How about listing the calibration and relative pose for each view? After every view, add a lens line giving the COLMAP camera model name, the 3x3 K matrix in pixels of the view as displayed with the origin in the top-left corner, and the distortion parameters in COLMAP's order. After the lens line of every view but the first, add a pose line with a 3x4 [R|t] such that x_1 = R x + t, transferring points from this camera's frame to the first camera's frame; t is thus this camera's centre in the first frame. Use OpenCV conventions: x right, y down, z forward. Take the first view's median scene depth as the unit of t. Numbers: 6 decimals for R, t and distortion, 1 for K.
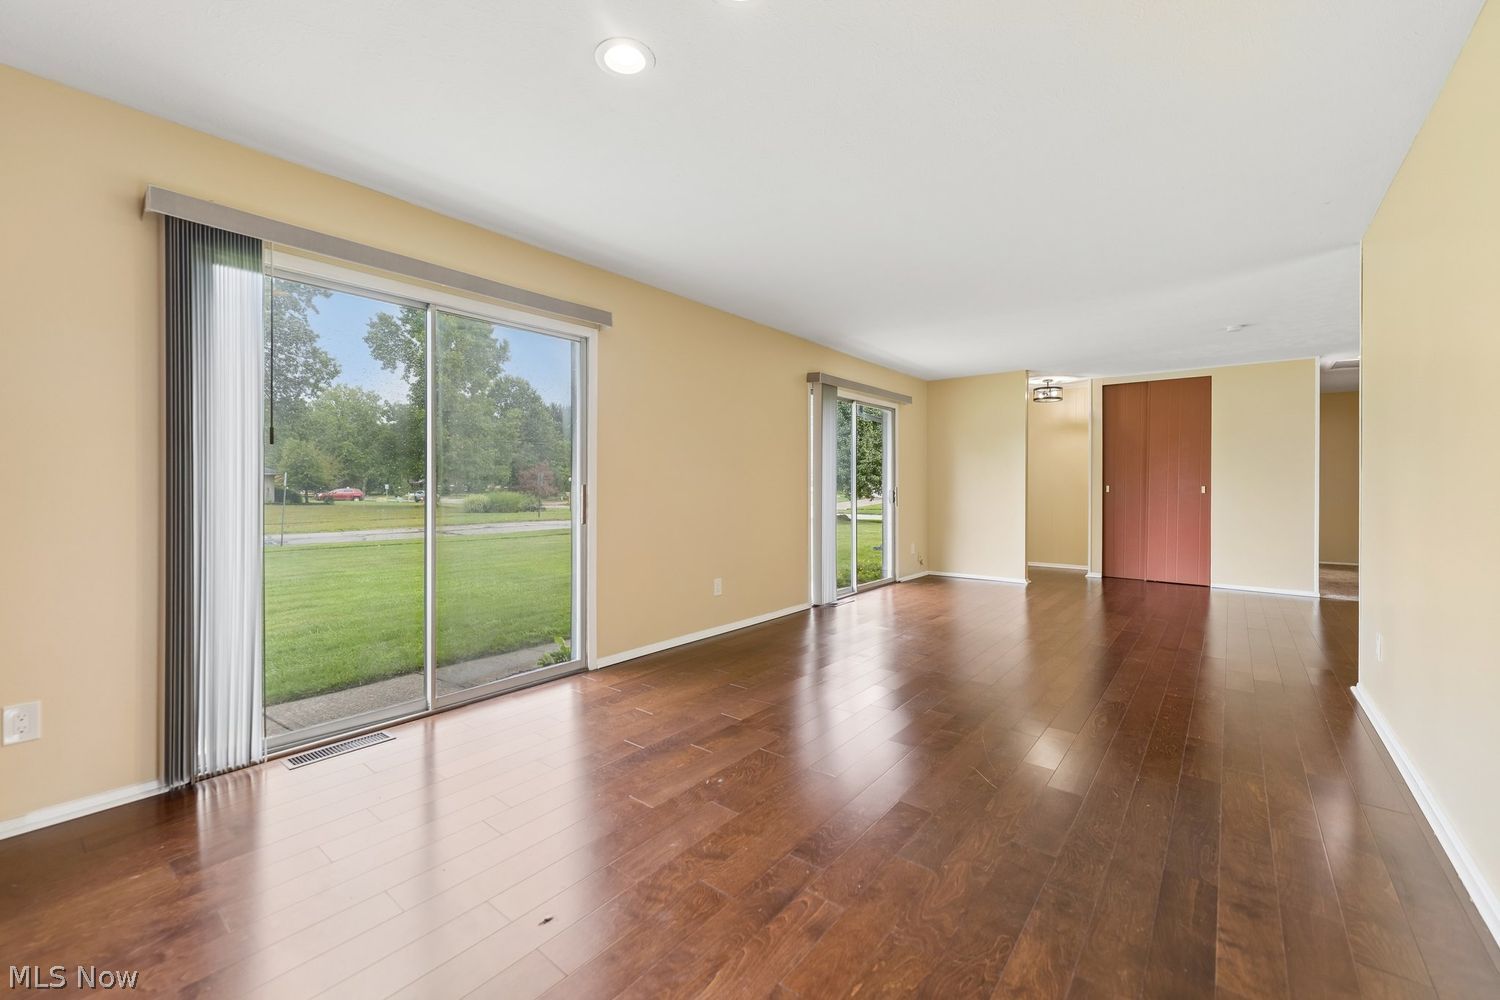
lens RADIAL K [[607.3, 0, 744.3], [0, 607.3, 484.5], [0, 0, 1]] dist [-0.001140, -0.000229]
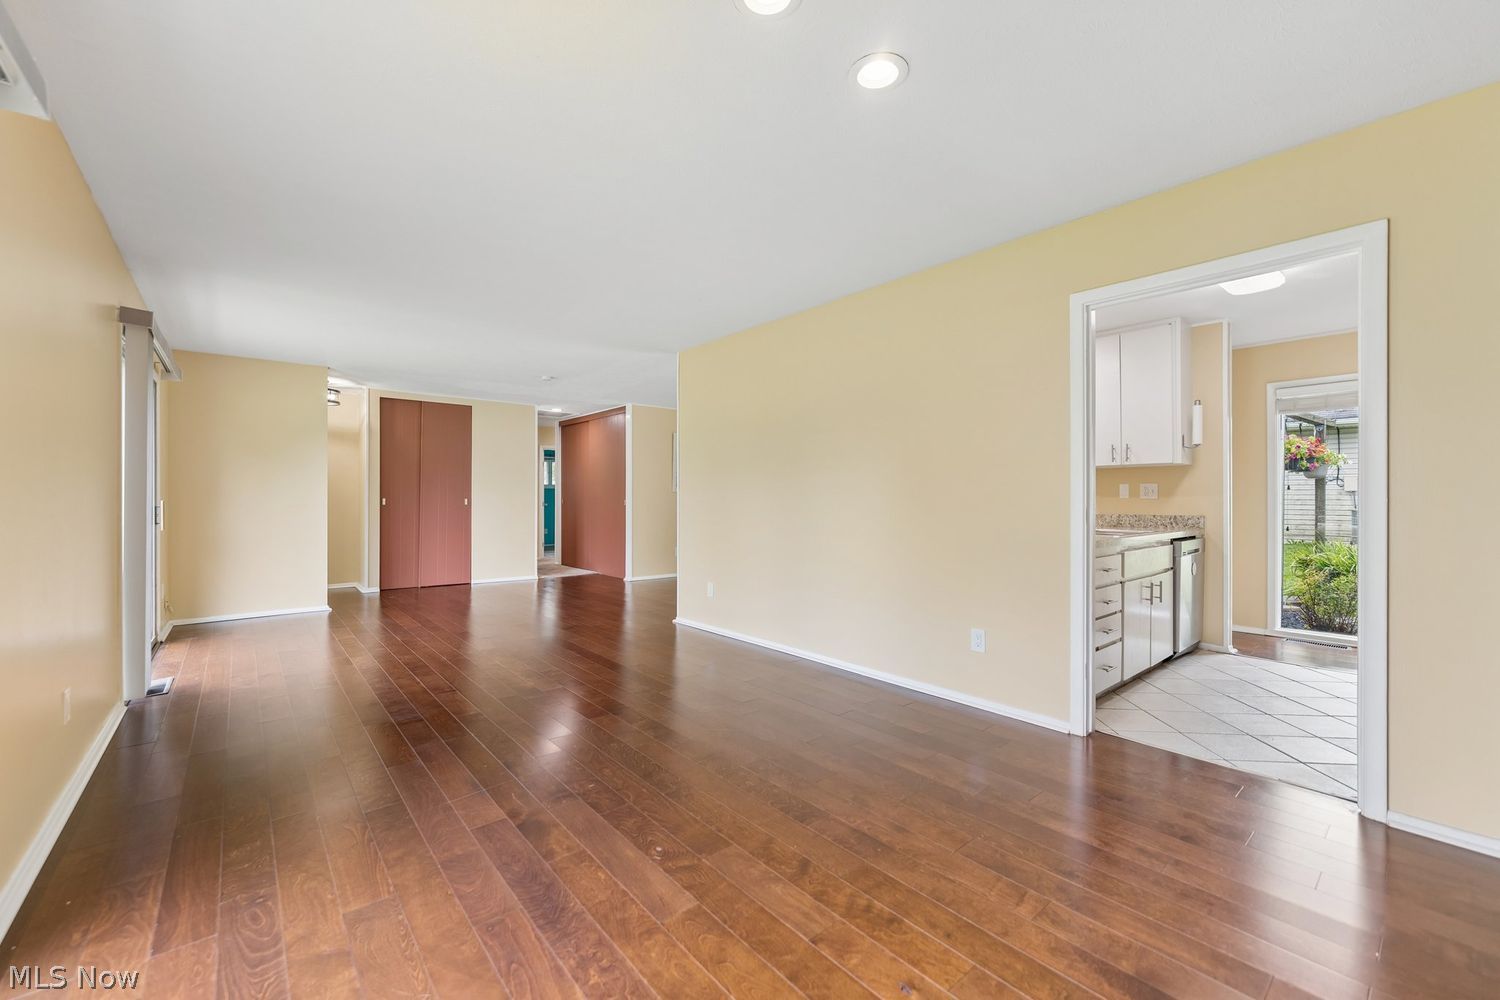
lens RADIAL K [[602.5, 0, 750.0], [0, 602.5, 500.0], [0, 0, 1]] dist [0.000095, -0.000409]
pose [[0.186521, -0.004674, 0.982440, -0.285681], [-0.000226, 0.999988, 0.004800, -0.000538], [-0.982451, -0.001117, 0.186518, 0.245831]]
